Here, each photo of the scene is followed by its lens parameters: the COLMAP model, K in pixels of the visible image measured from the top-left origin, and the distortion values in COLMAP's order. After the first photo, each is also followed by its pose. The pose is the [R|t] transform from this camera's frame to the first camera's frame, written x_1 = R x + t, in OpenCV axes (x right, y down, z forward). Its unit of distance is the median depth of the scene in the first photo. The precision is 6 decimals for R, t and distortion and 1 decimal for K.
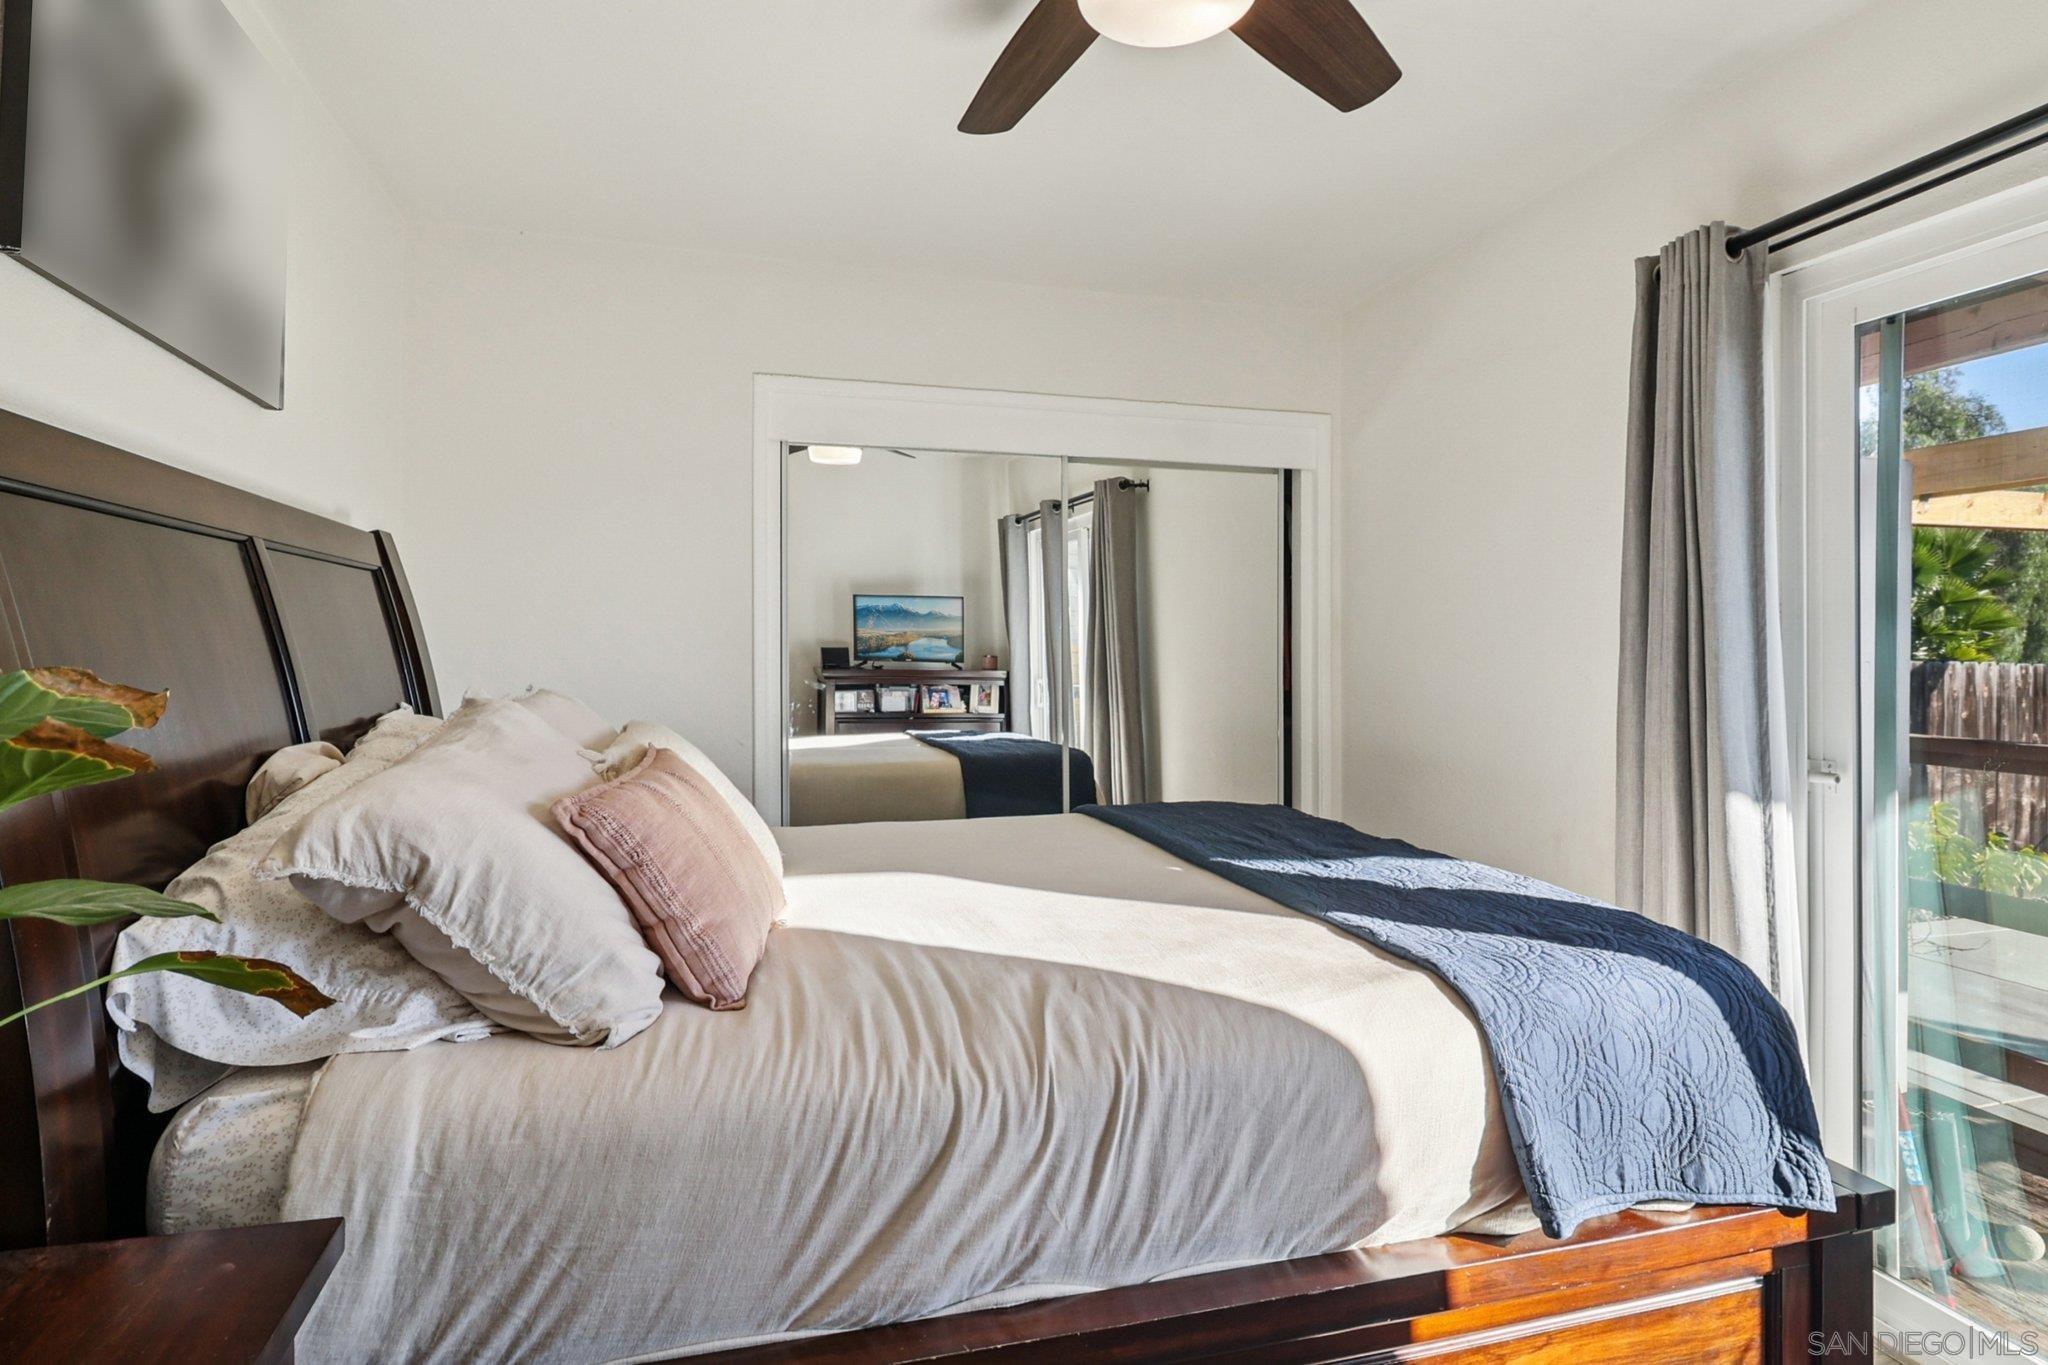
lens RADIAL K [[1087.3, 0, 1026.9], [0, 1087.3, 633.1], [0, 0, 1]] dist [0.005646, -0.014233]
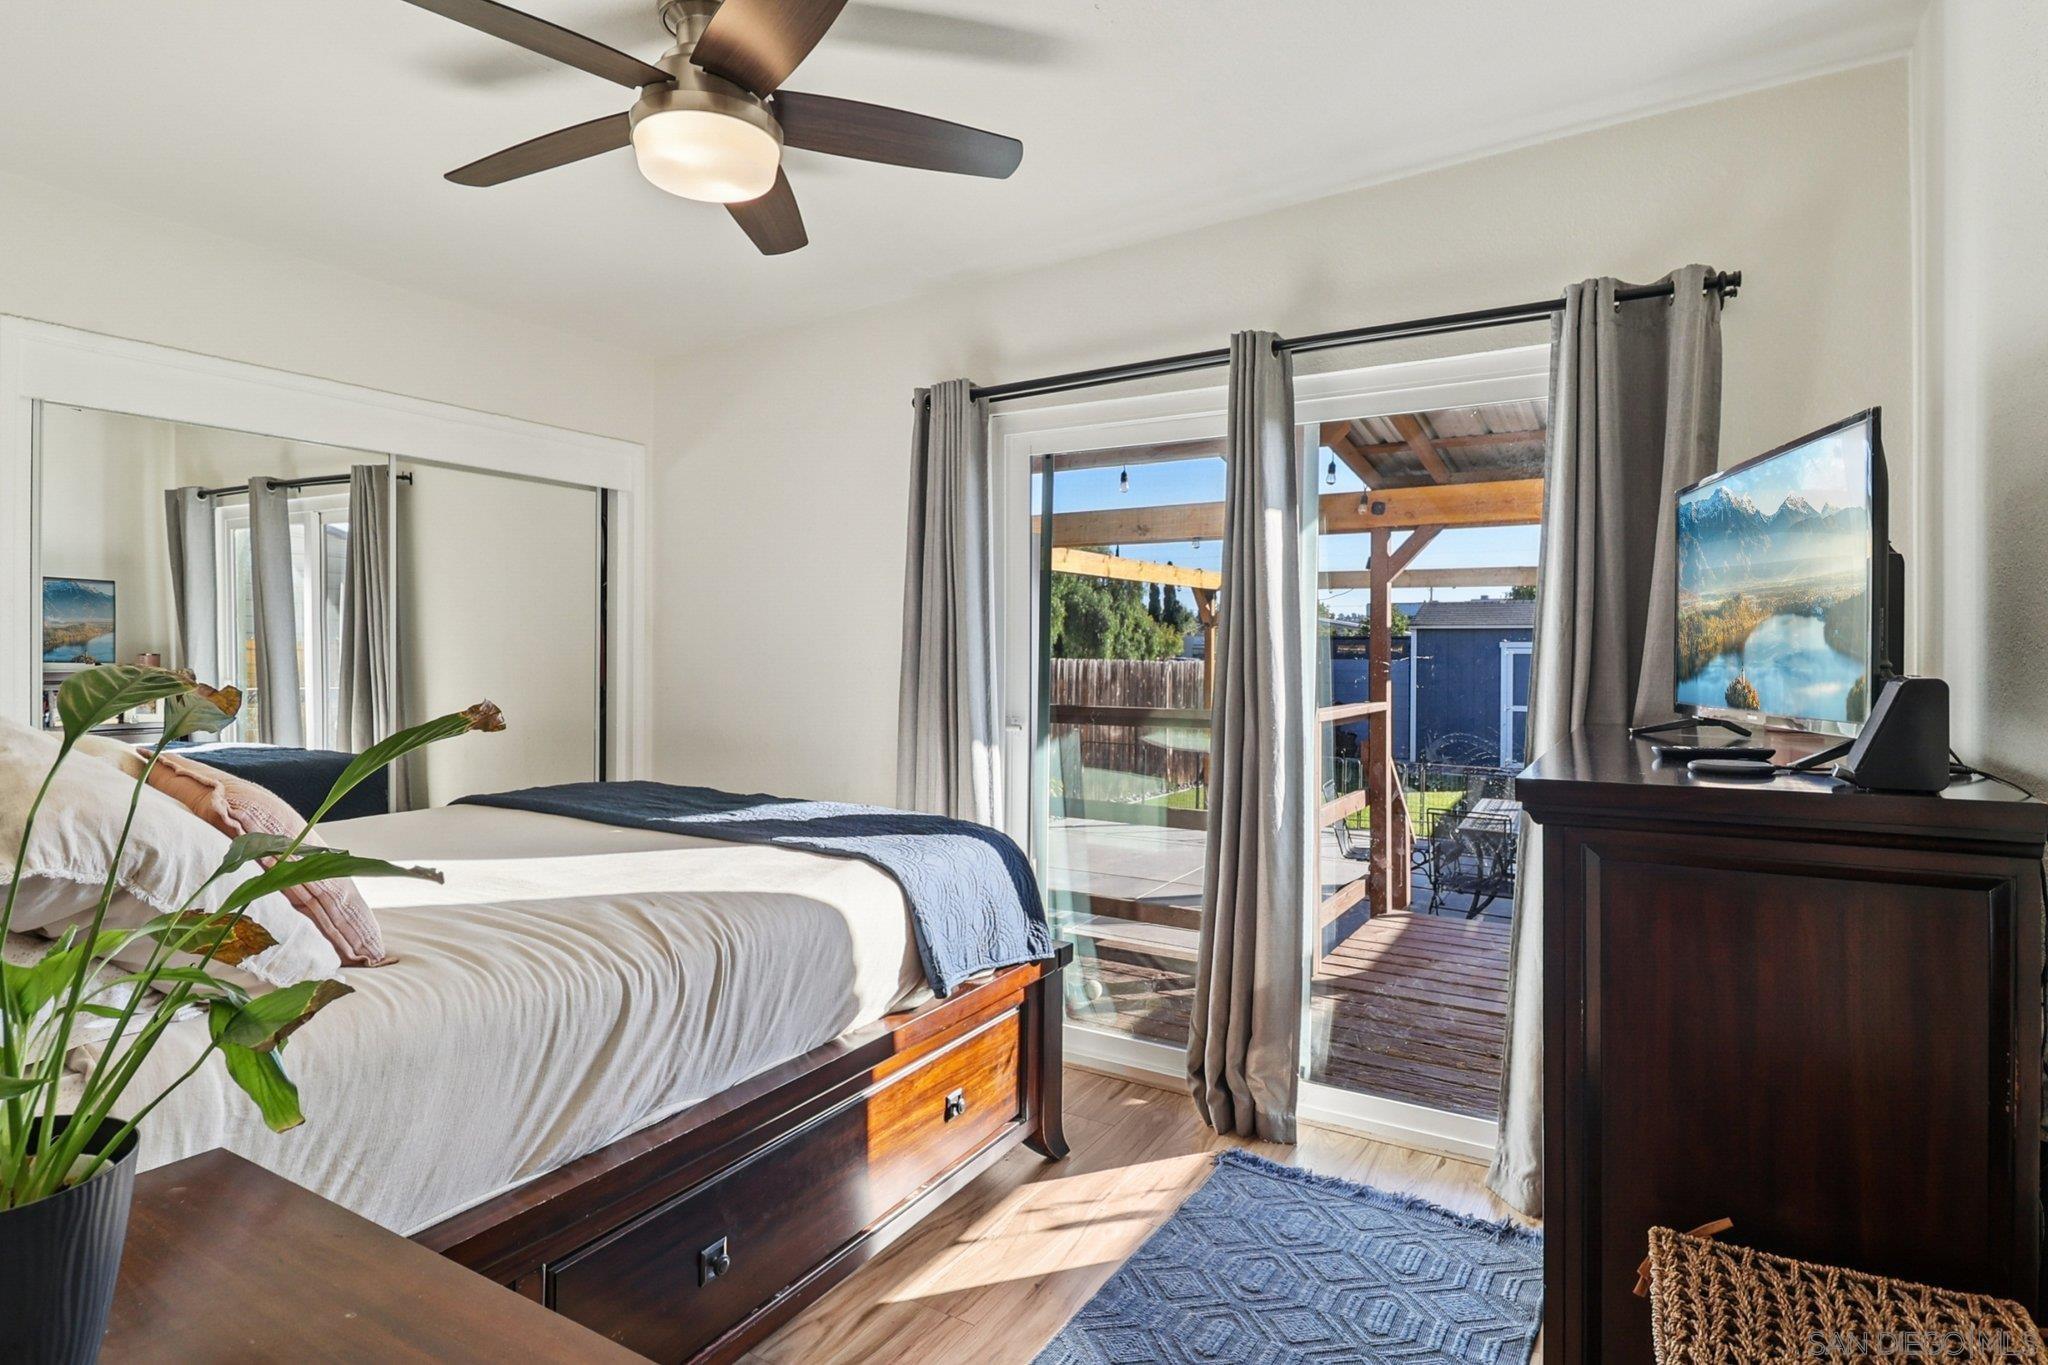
lens RADIAL K [[1082.9, 0, 1028.1], [0, 1082.9, 652.8], [0, 0, 1]] dist [0.007190, -0.015542]
pose [[0.716070, 0.000267, 0.698029, -0.583506], [-0.014903, 0.999778, 0.014906, -0.009835], [-0.697869, -0.021076, 0.715915, -0.284439]]
